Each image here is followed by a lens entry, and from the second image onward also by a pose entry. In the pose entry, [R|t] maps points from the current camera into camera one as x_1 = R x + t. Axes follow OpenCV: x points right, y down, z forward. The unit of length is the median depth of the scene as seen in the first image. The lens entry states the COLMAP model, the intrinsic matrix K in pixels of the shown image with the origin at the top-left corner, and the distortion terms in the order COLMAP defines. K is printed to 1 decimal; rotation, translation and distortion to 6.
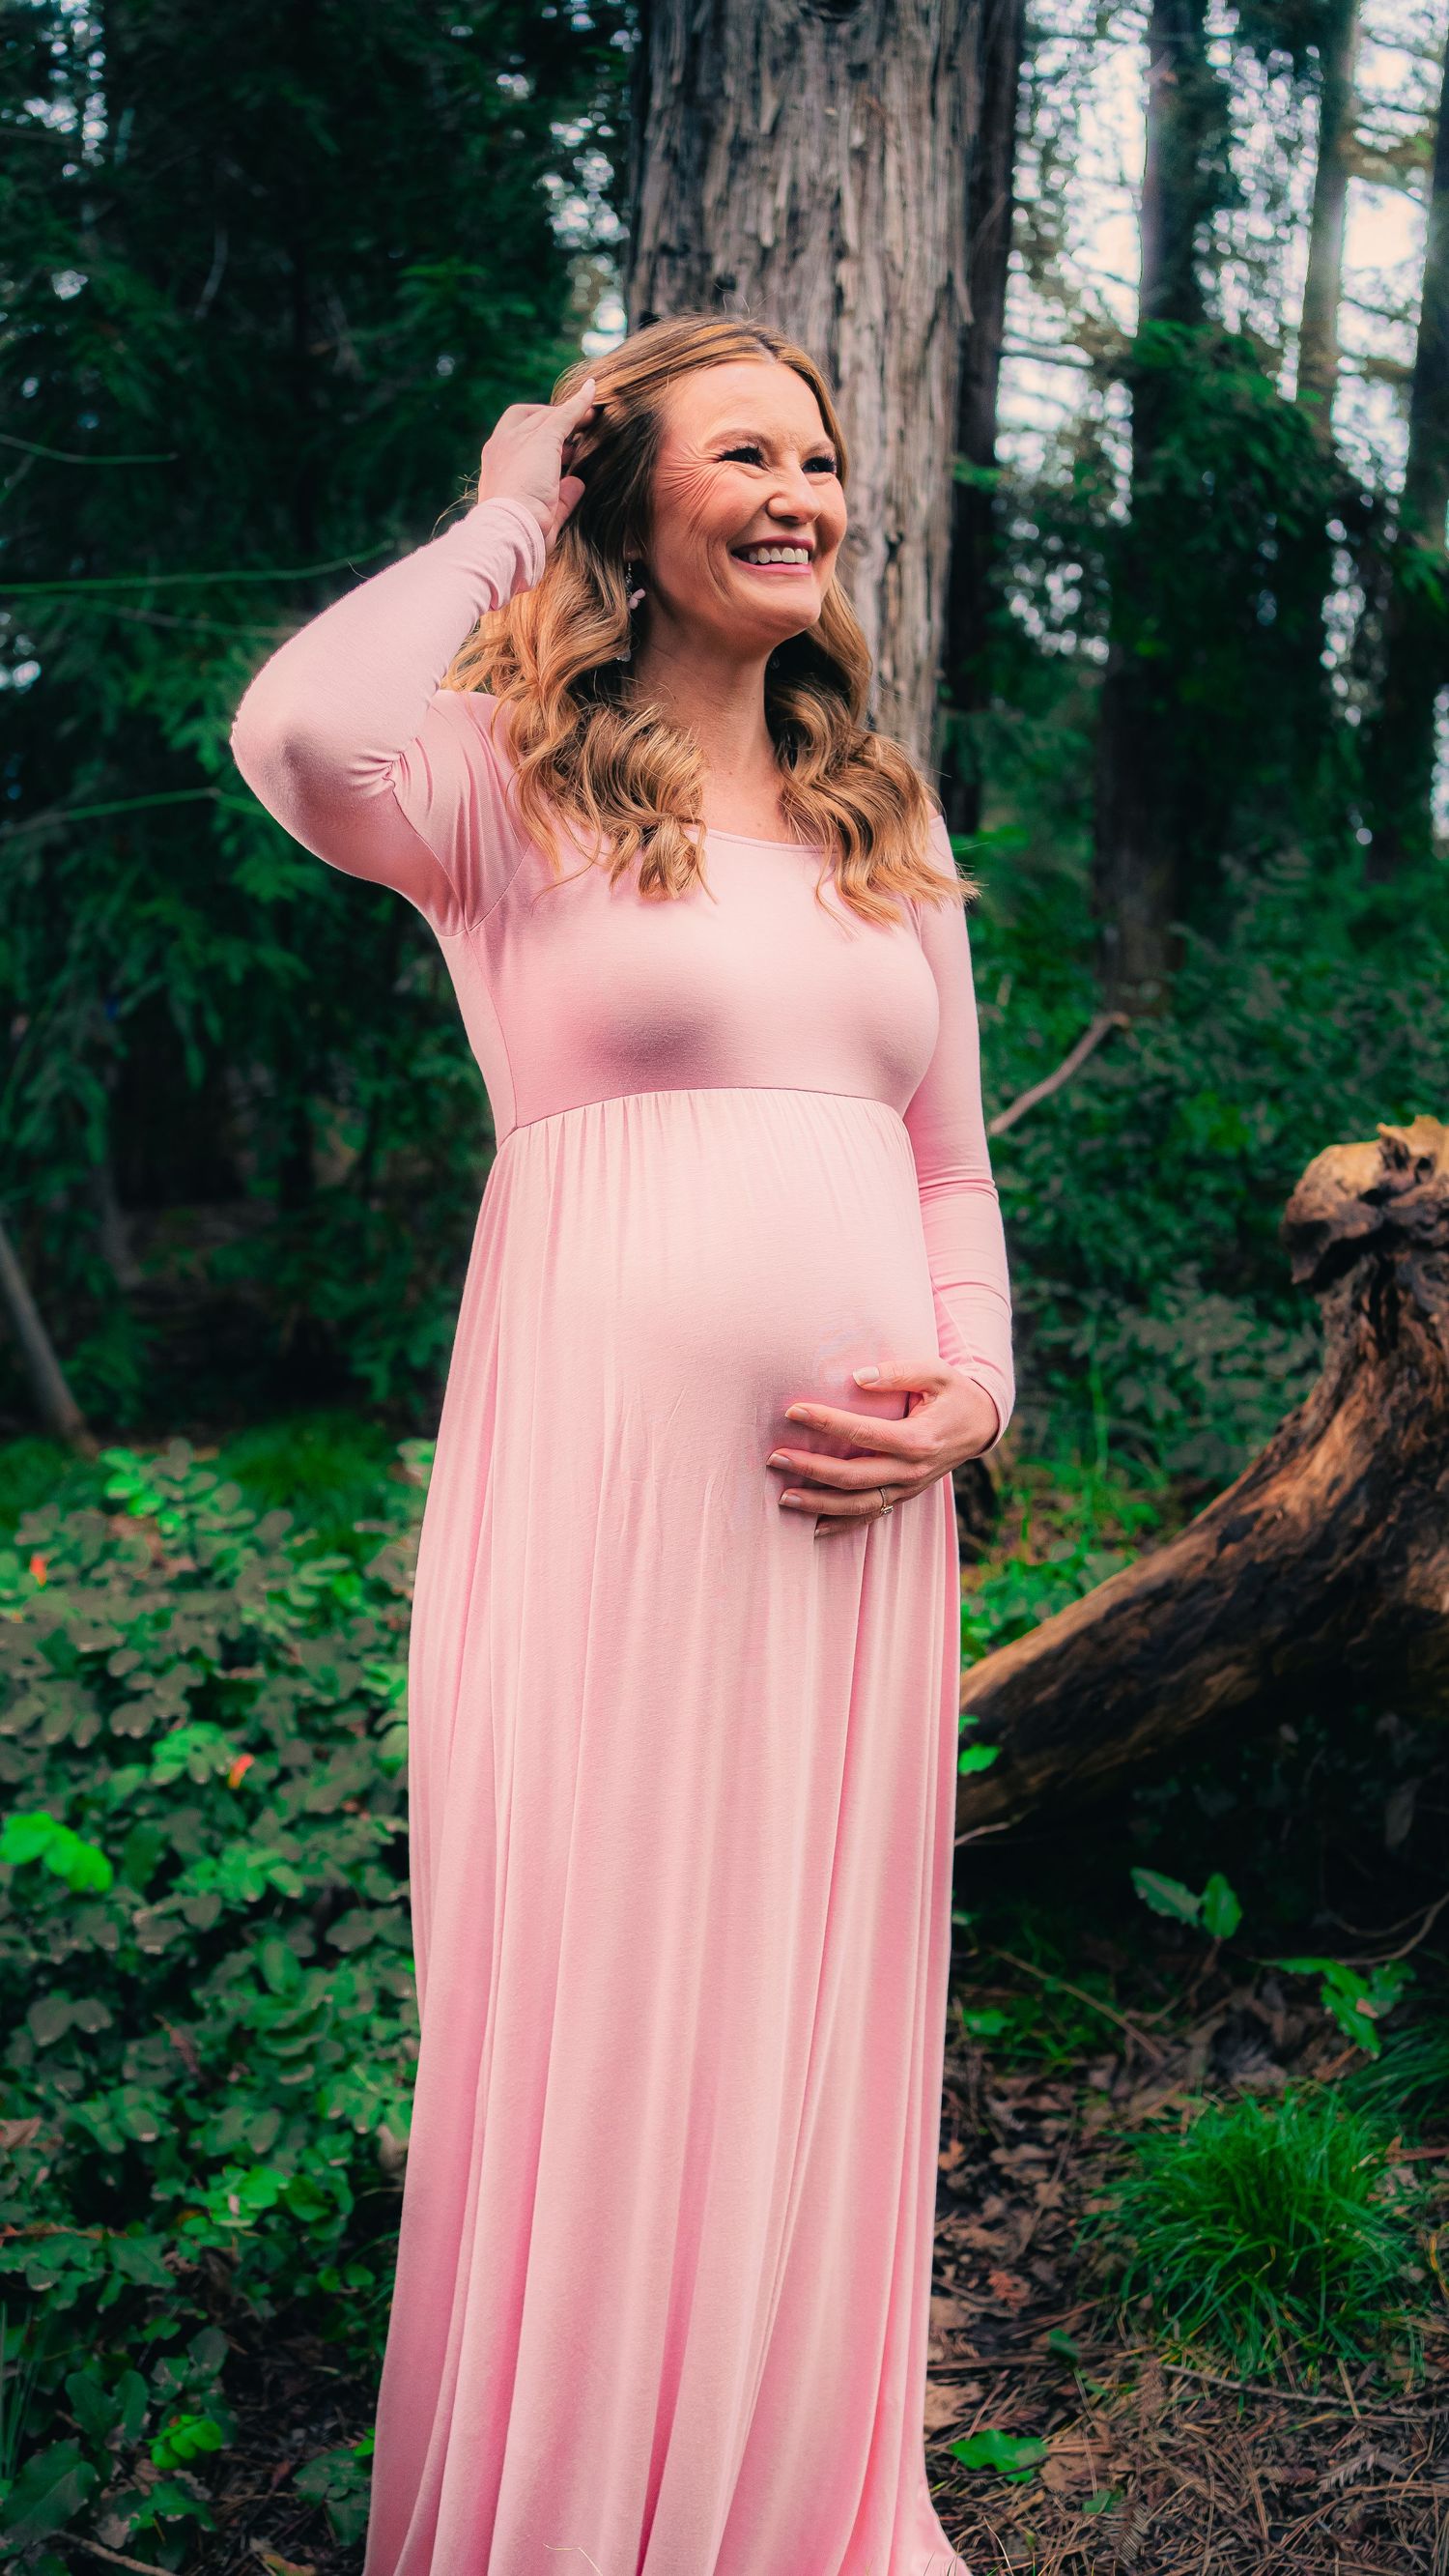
lens RADIAL K [[2606.7, 0, 720.6], [0, 2606.7, 1289.7], [0, 0, 1]] dist [0.030038, 0.000000]
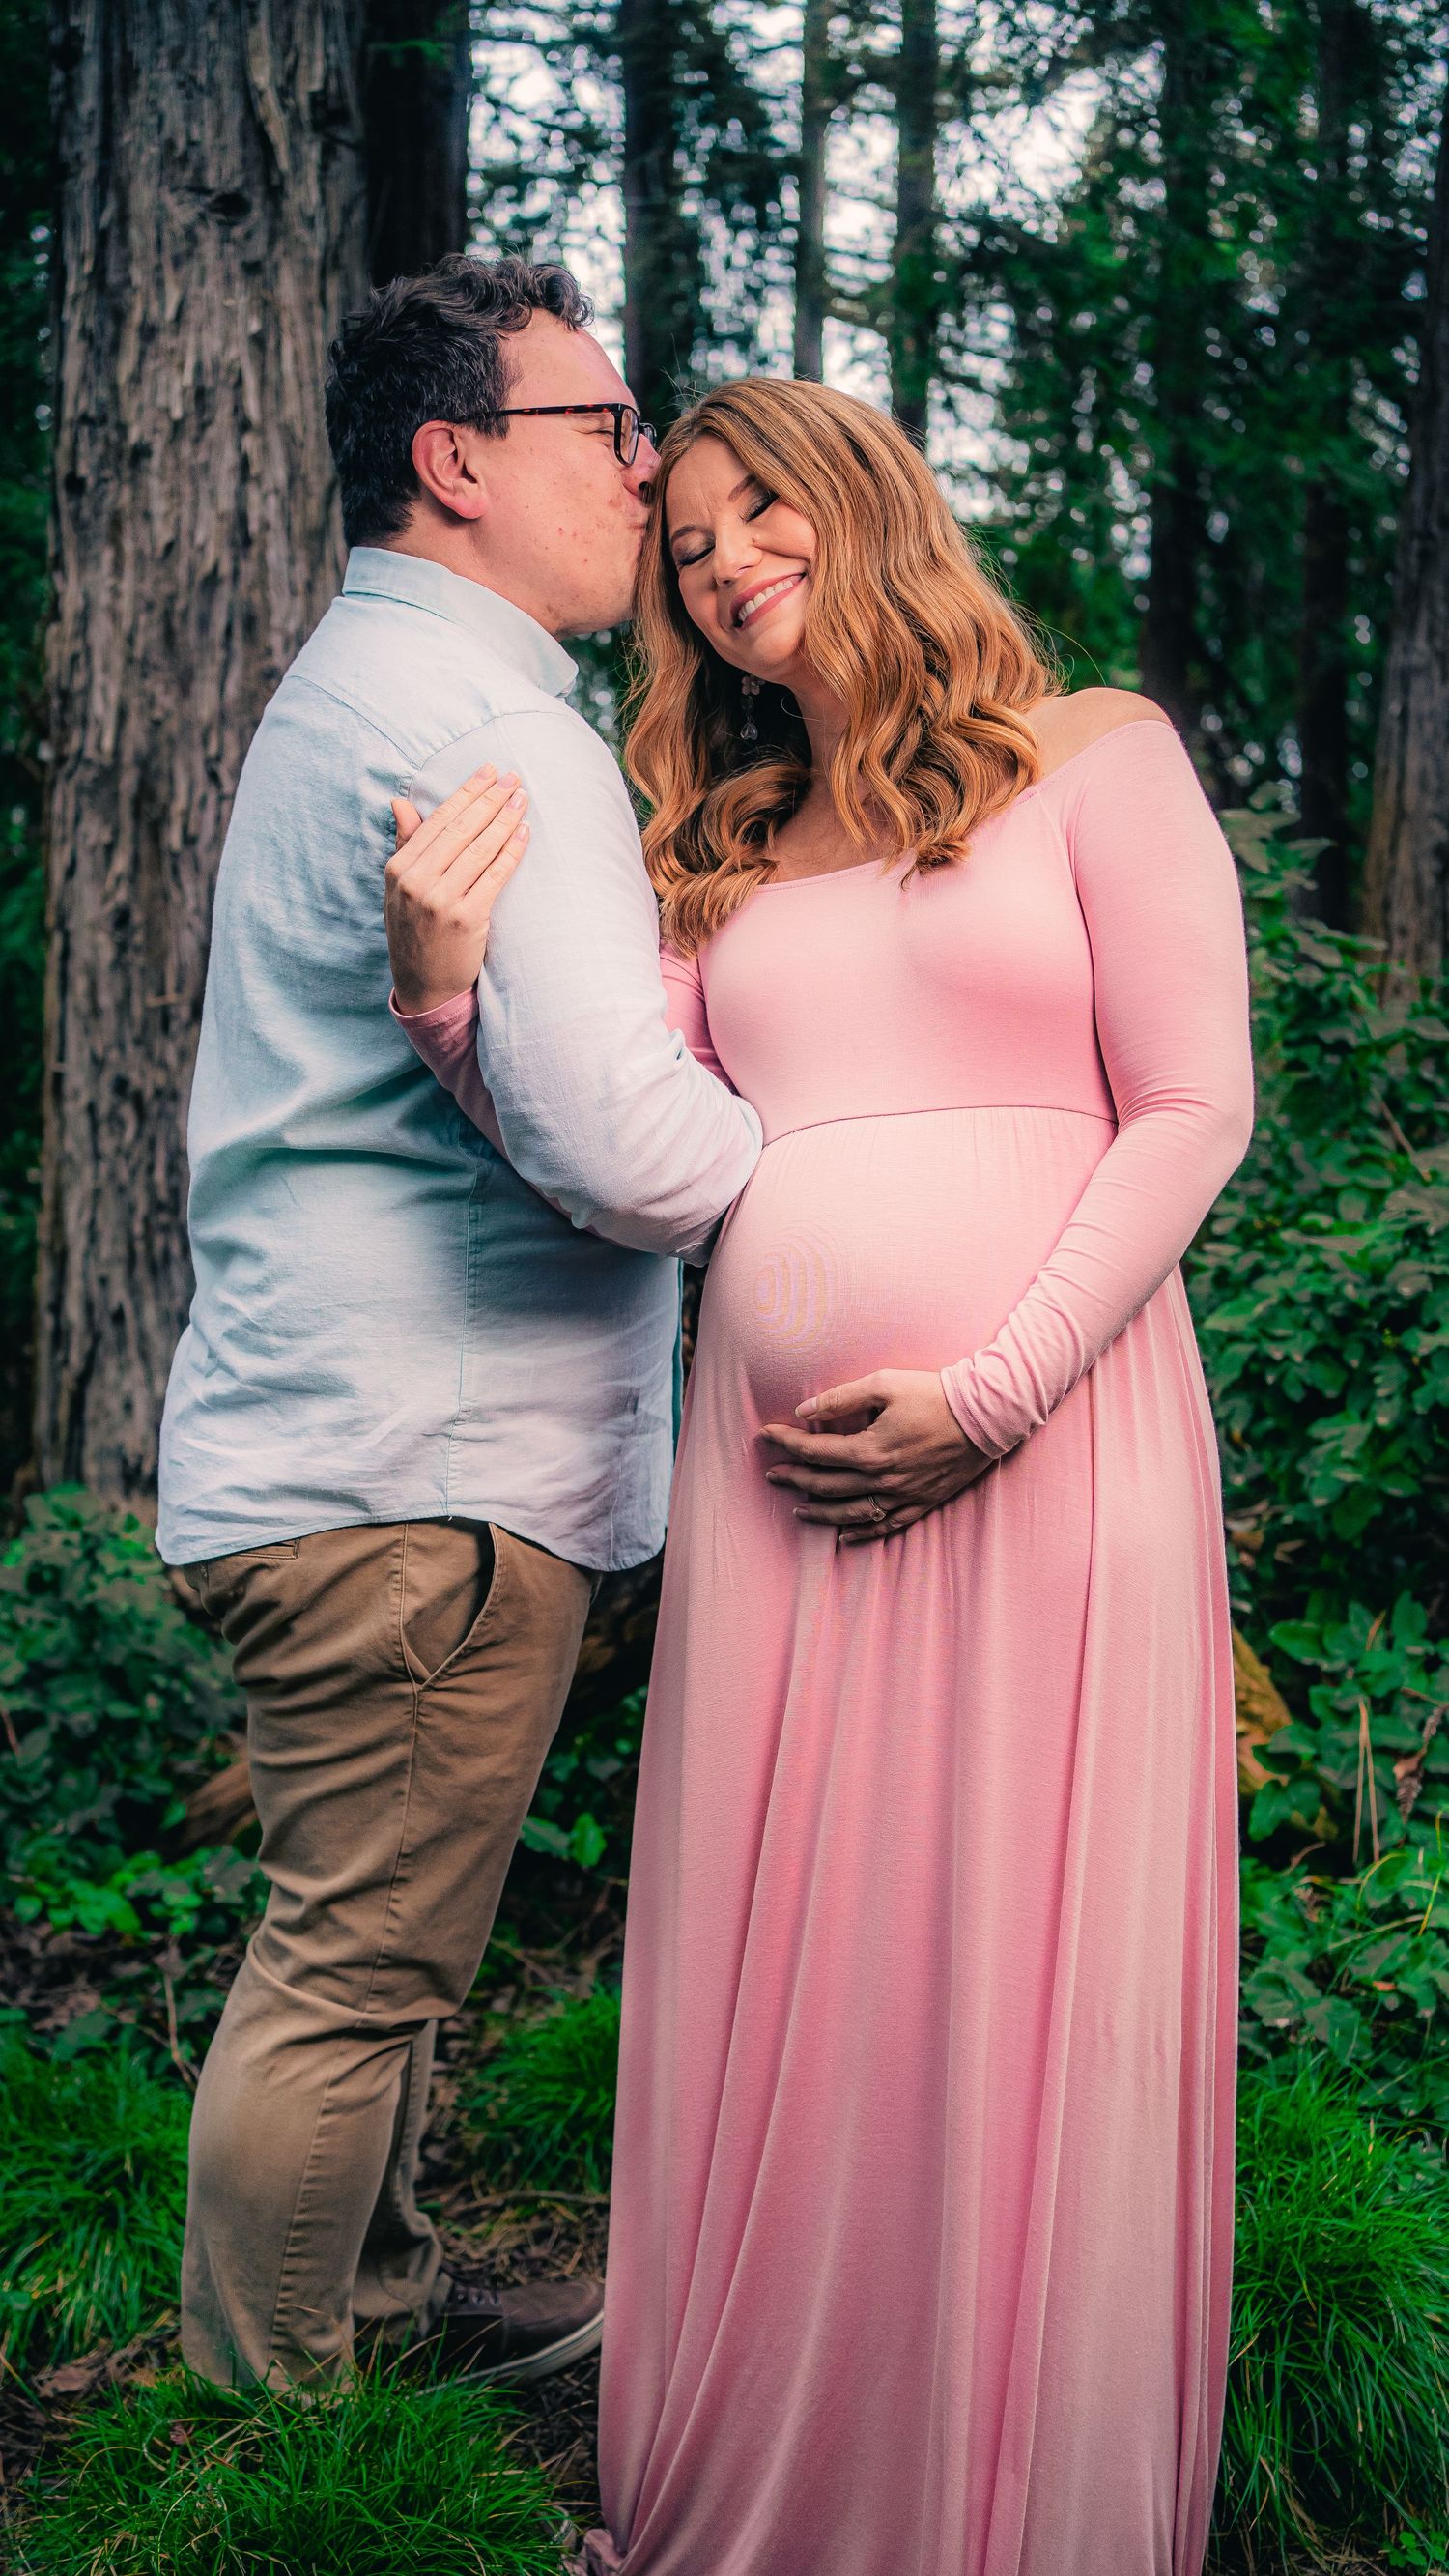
lens RADIAL K [[2606.7, 0, 737.2], [0, 2606.7, 1292.1], [0, 0, 1]] dist [0.030038, 0.000000]
pose [[0.984165, -0.042181, 0.172160, 0.061208], [0.048809, 0.998214, -0.034446, 0.030980], [-0.170400, 0.042303, 0.984467, -0.167345]]
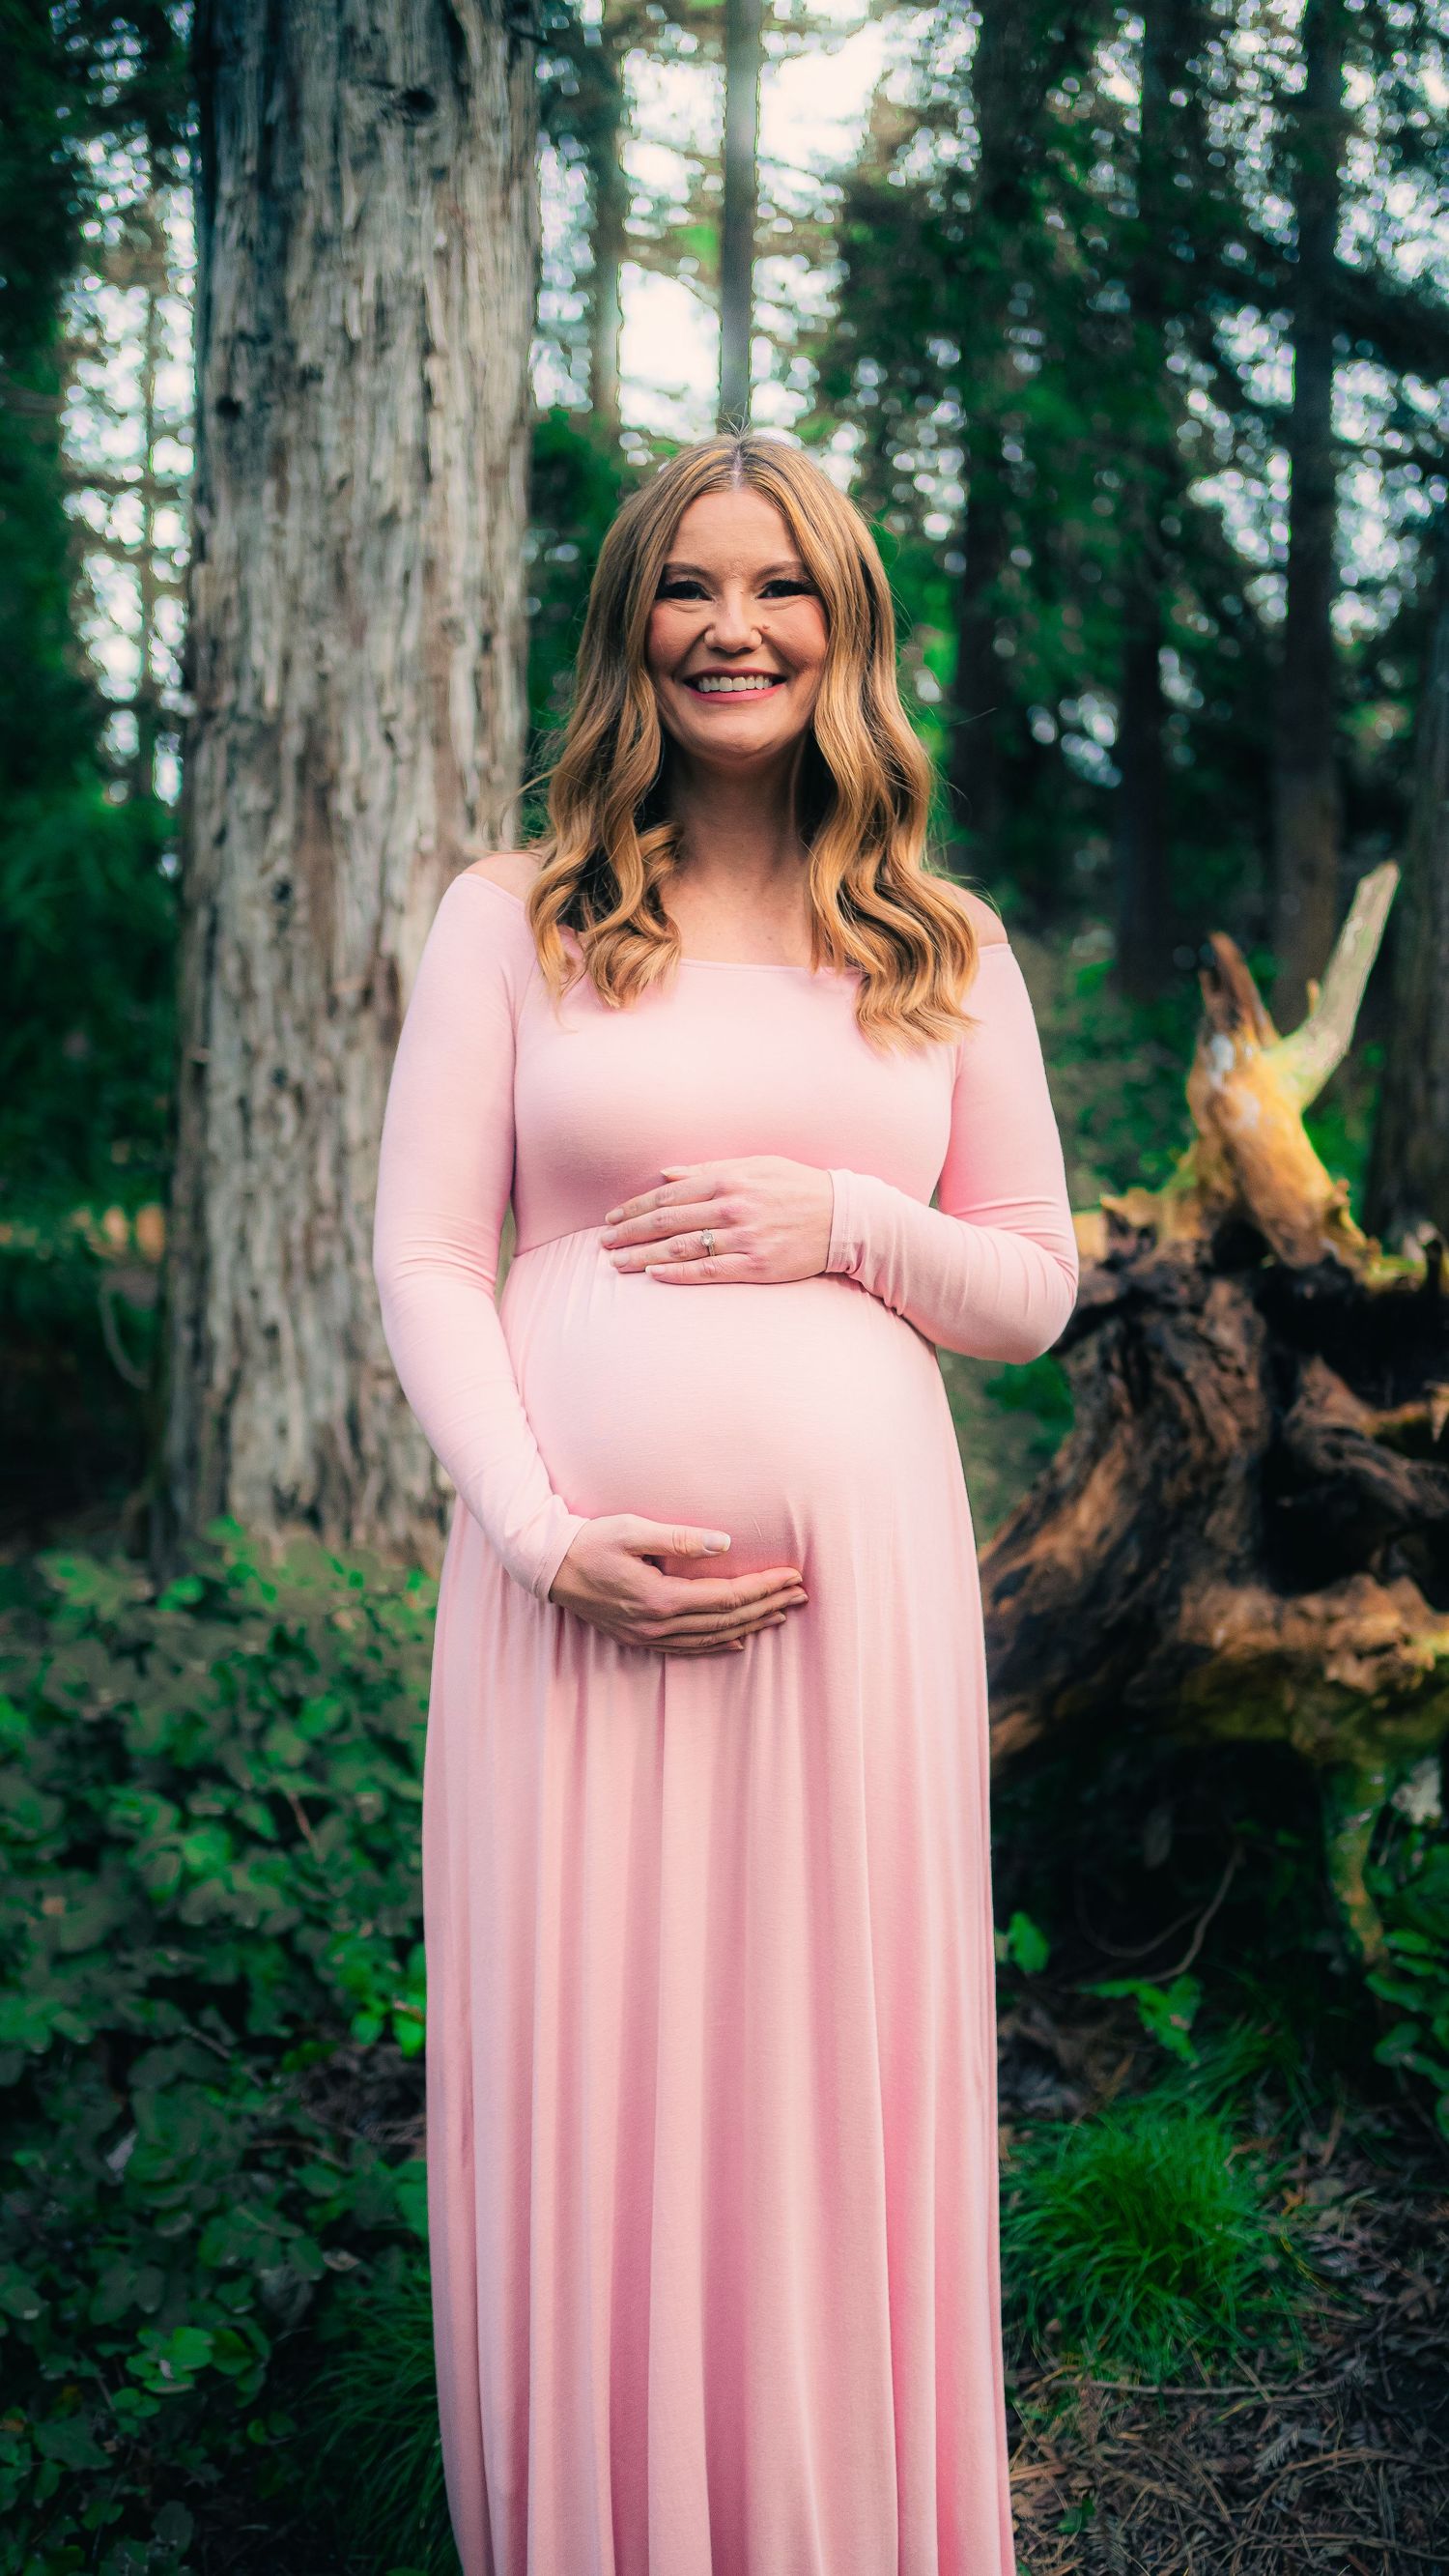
lens RADIAL K [[2606.7, 0, 723.9], [0, 2606.7, 1284.5], [0, 0, 1]] dist [0.030038, 0.000000]
pose [[0.962883, -0.046792, 0.265833, -0.177596], [0.052515, 0.998515, -0.014458, -0.018955], [-0.264761, 0.027881, 0.963911, 0.004131]]
